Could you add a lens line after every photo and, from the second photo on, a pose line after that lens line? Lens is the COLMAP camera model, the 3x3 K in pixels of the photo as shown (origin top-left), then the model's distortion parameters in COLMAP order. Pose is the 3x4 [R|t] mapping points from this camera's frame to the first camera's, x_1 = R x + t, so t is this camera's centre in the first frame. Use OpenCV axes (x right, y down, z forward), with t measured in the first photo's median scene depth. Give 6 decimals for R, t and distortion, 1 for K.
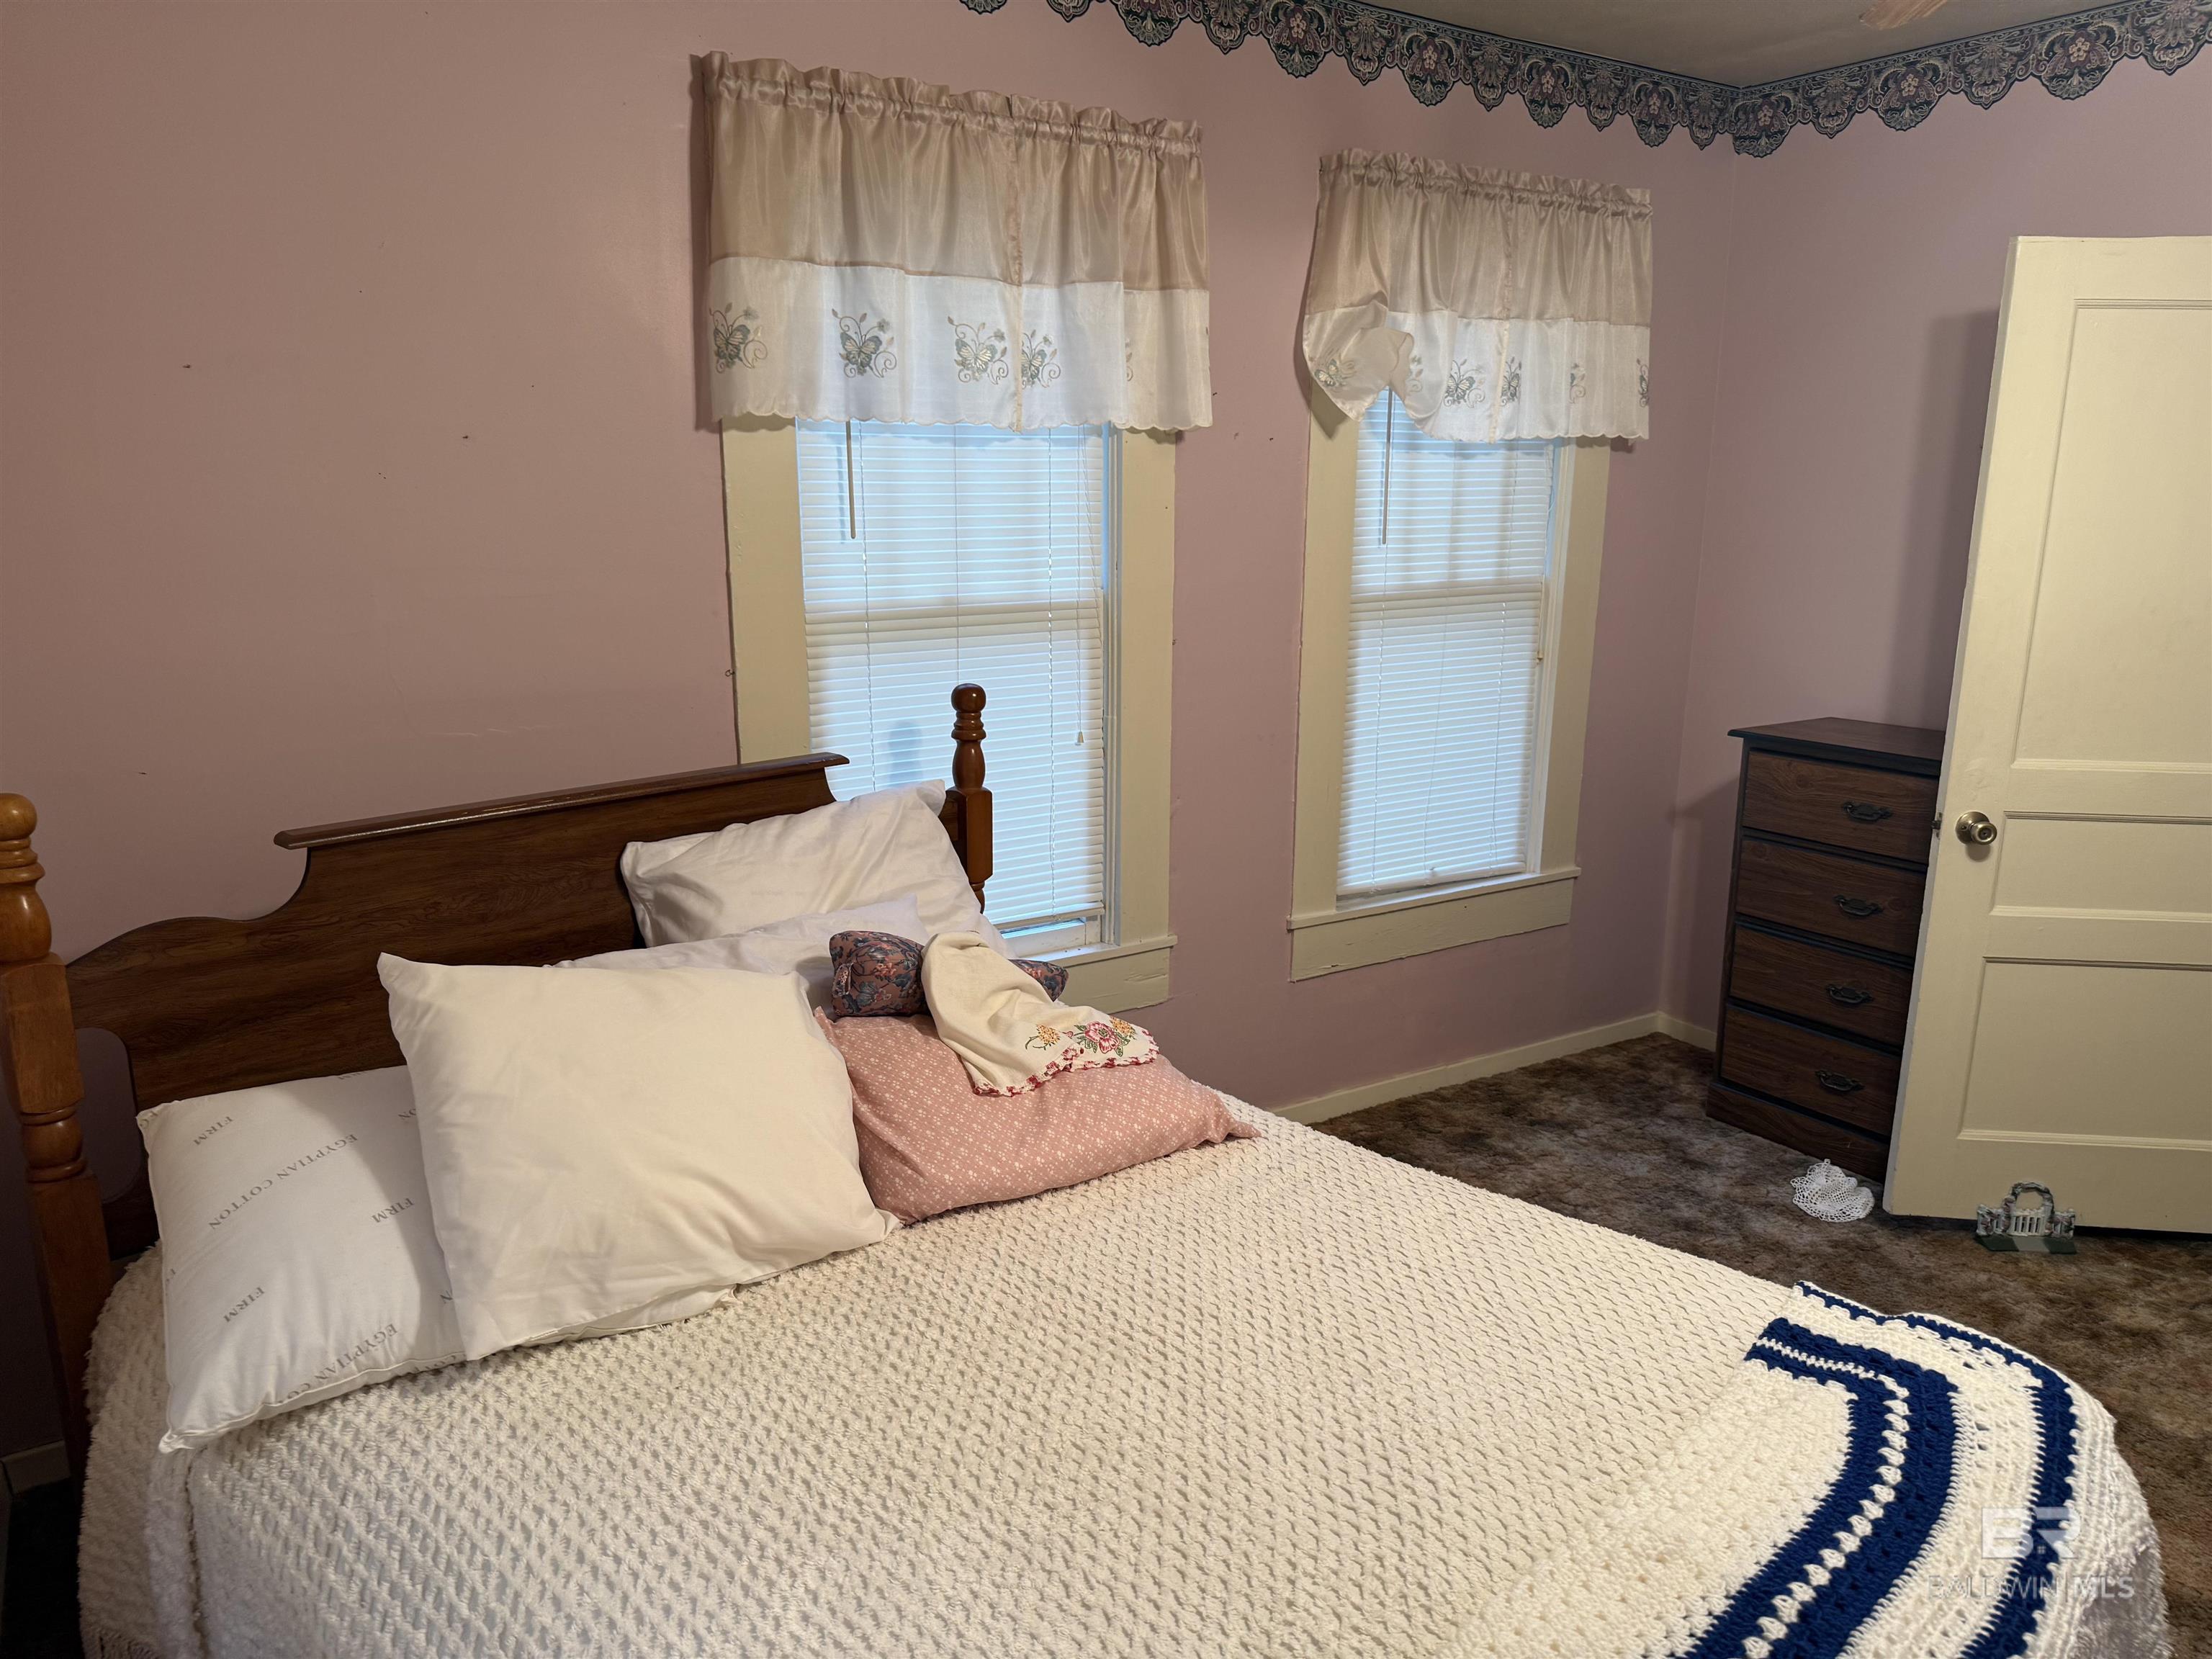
lens RADIAL K [[1552.6, 0, 1127.6], [0, 1552.6, 827.5], [0, 0, 1]] dist [0.170007, -0.367486]
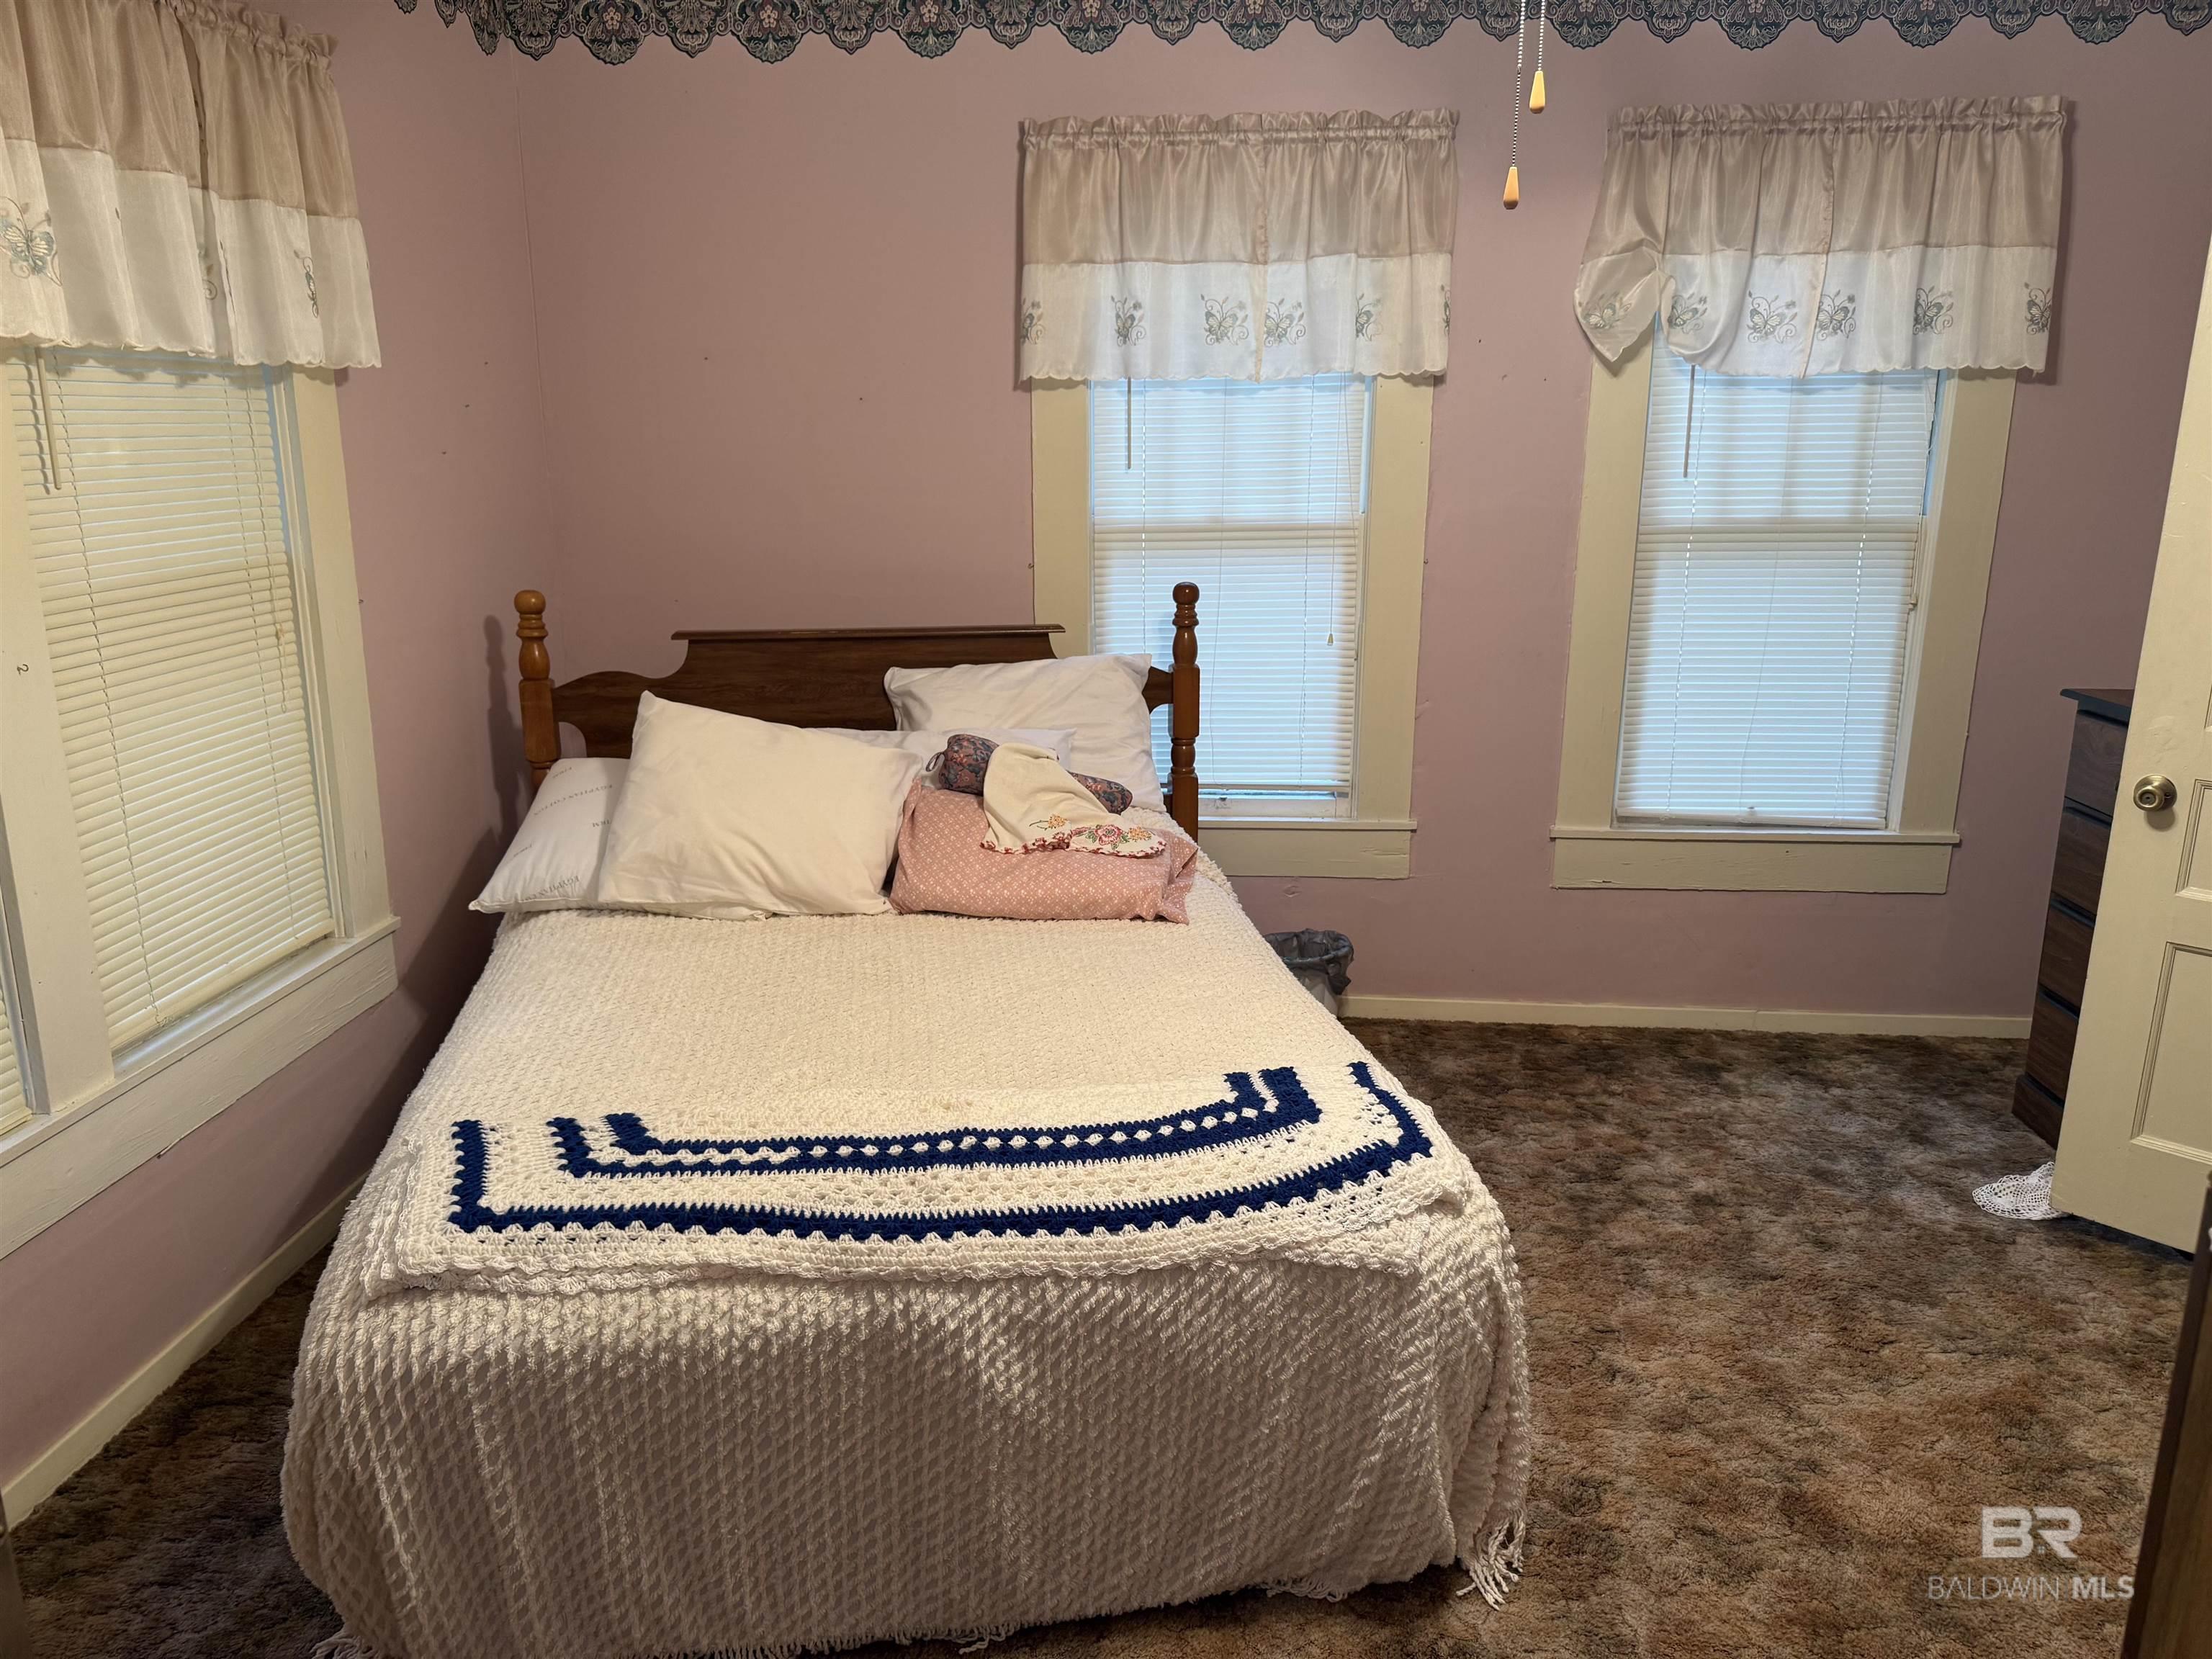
lens RADIAL K [[1578.7, 0, 1106.0], [0, 1578.7, 829.5], [0, 0, 1]] dist [0.105986, -0.182350]
pose [[0.796831, 0.138396, -0.588139, 0.634451], [-0.123592, 0.990166, 0.065551, 0.032445], [0.591427, 0.020456, 0.806099, -0.085769]]
